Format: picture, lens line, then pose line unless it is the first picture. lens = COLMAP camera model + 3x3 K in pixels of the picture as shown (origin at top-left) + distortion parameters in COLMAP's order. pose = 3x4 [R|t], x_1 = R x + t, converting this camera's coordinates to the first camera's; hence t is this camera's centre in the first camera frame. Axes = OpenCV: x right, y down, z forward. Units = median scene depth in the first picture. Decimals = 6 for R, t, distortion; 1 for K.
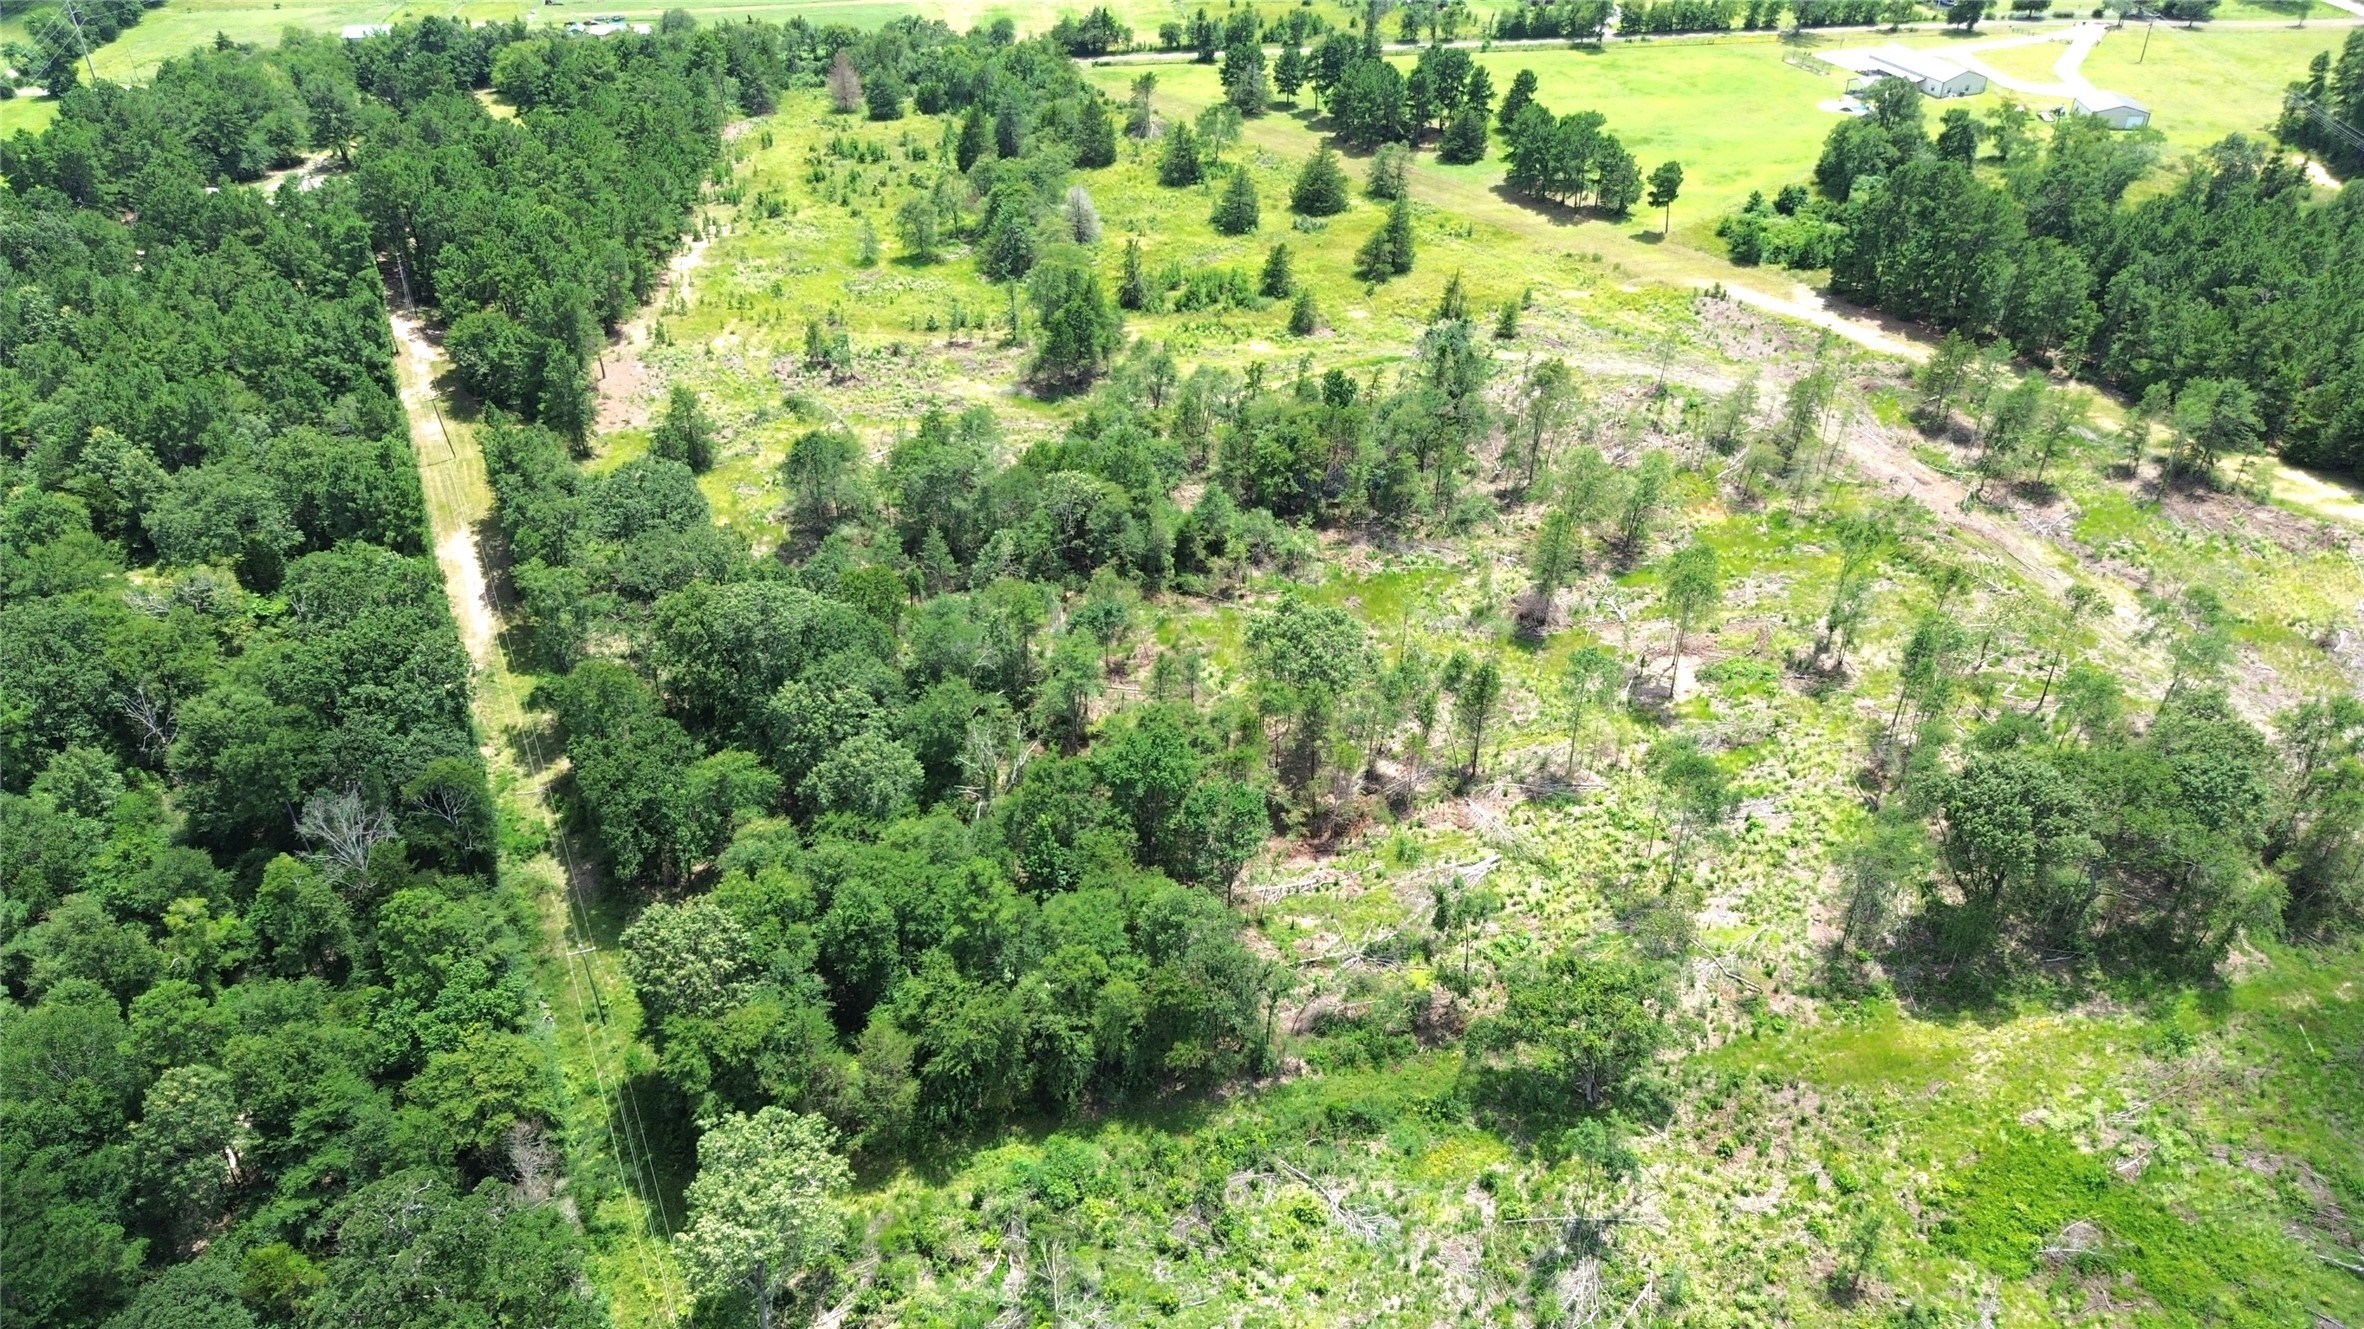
lens RADIAL K [[1688.5, 0, 1178.4], [0, 1688.5, 668.8], [0, 0, 1]] dist [0.065052, -0.071249]
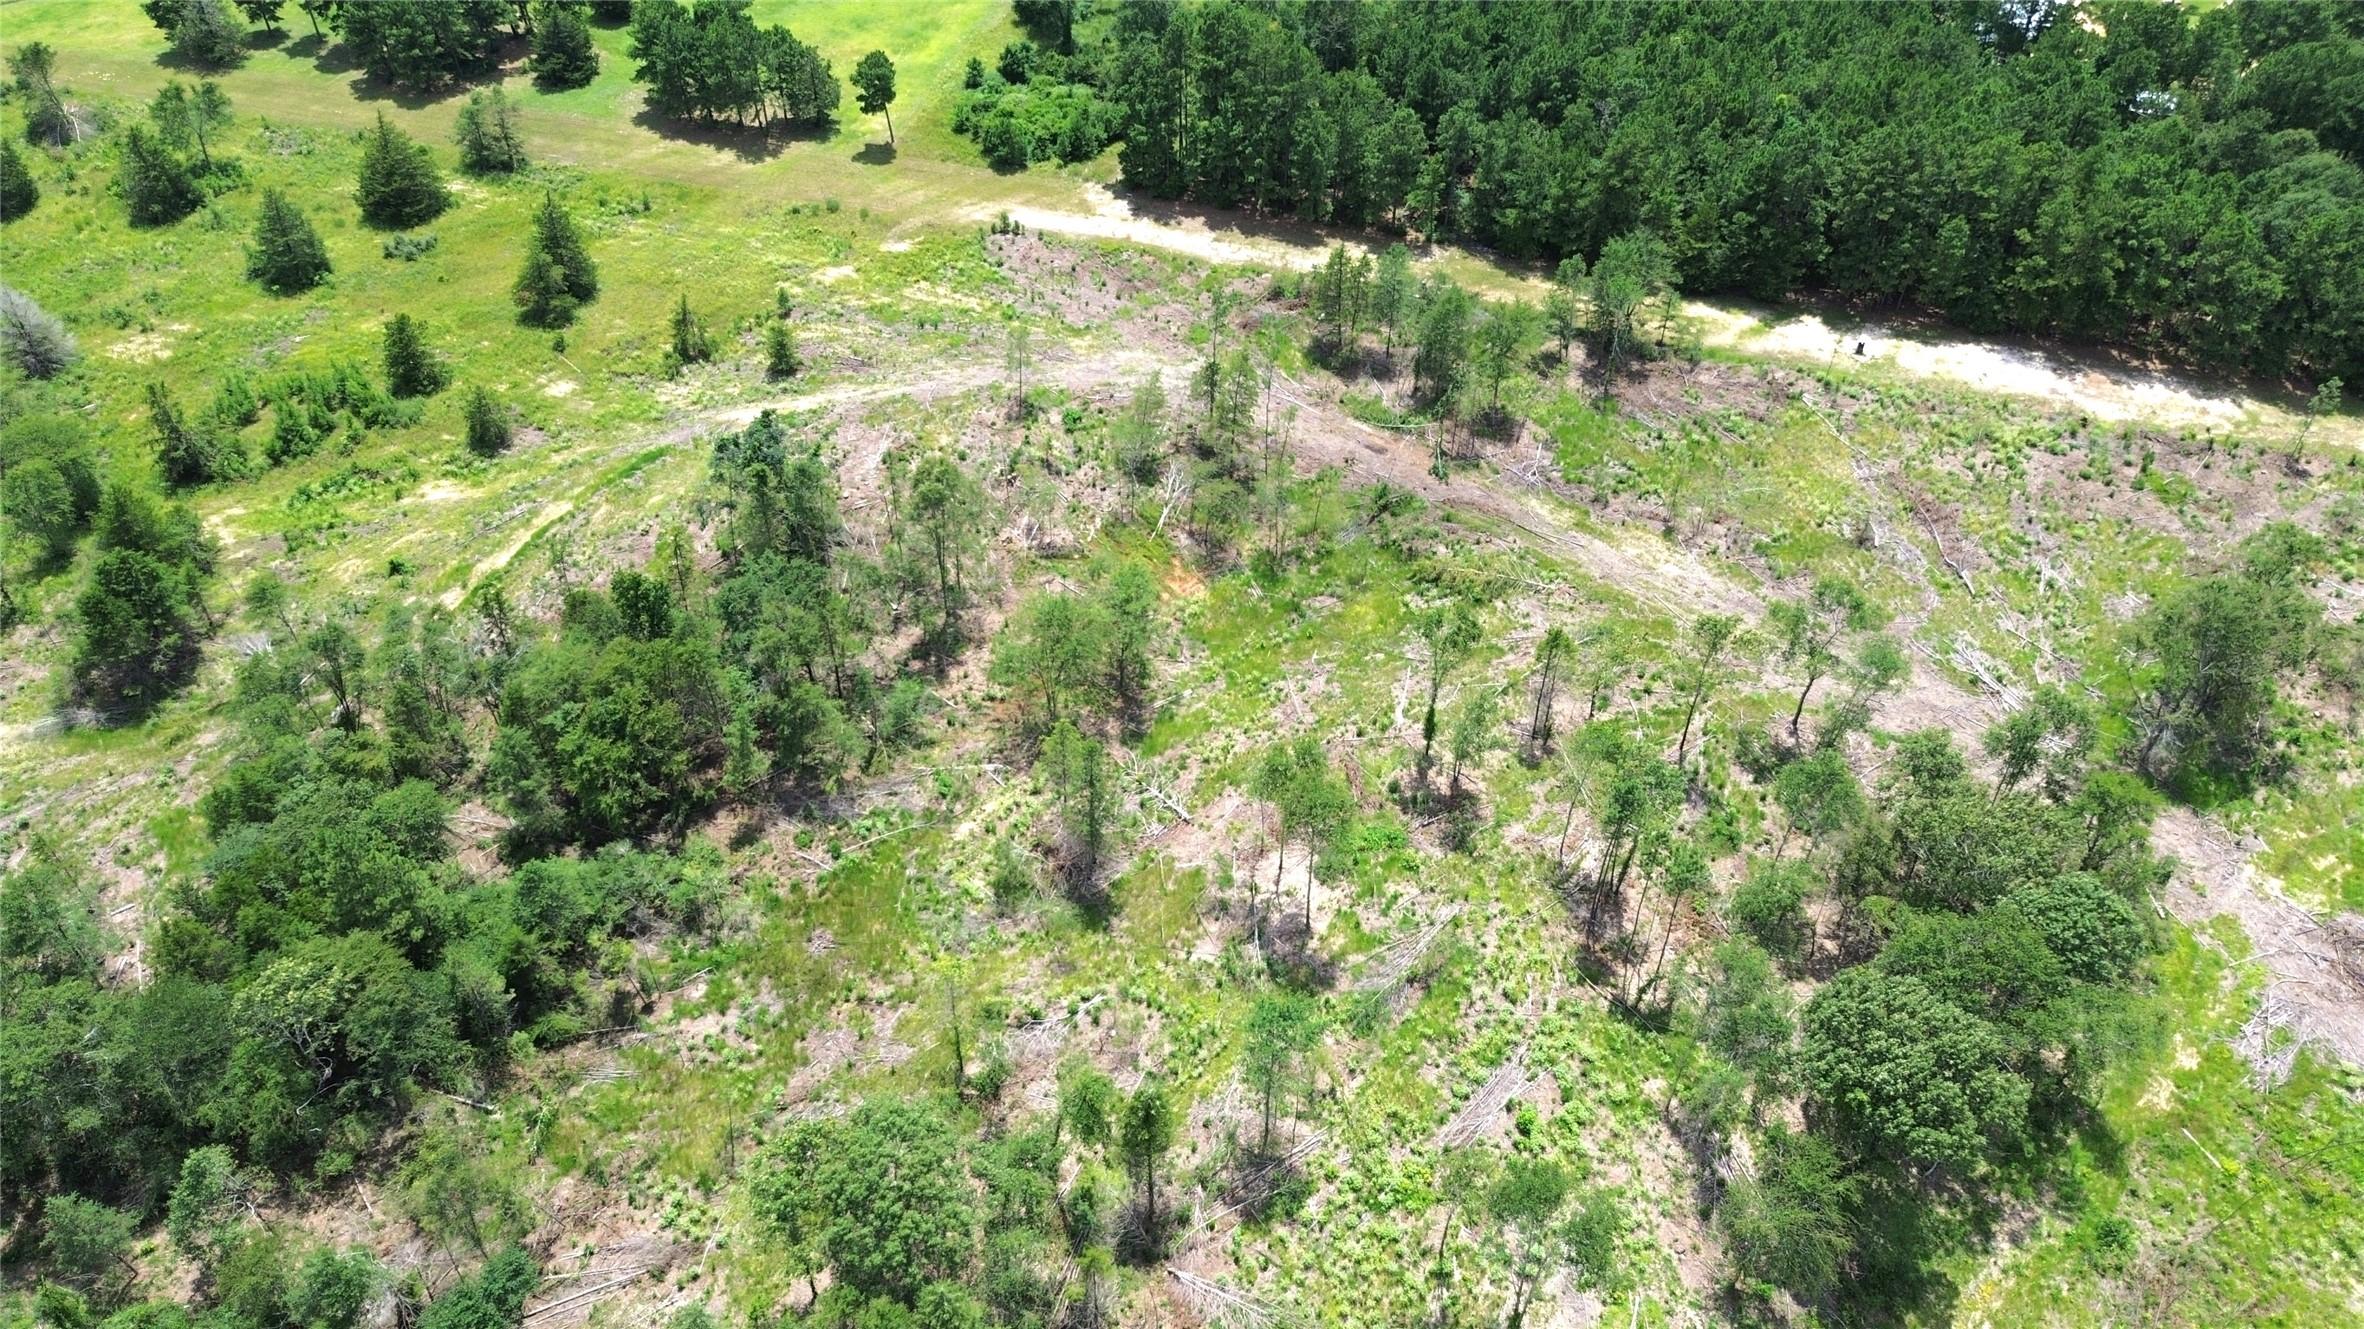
lens RADIAL K [[1688.5, 0, 1178.4], [0, 1688.5, 668.8], [0, 0, 1]] dist [0.065052, -0.071249]
pose [[0.836924, -0.368267, 0.404892, -0.005306], [0.303732, 0.927914, 0.216155, -0.173288], [-0.455308, -0.057926, 0.888448, 0.260049]]
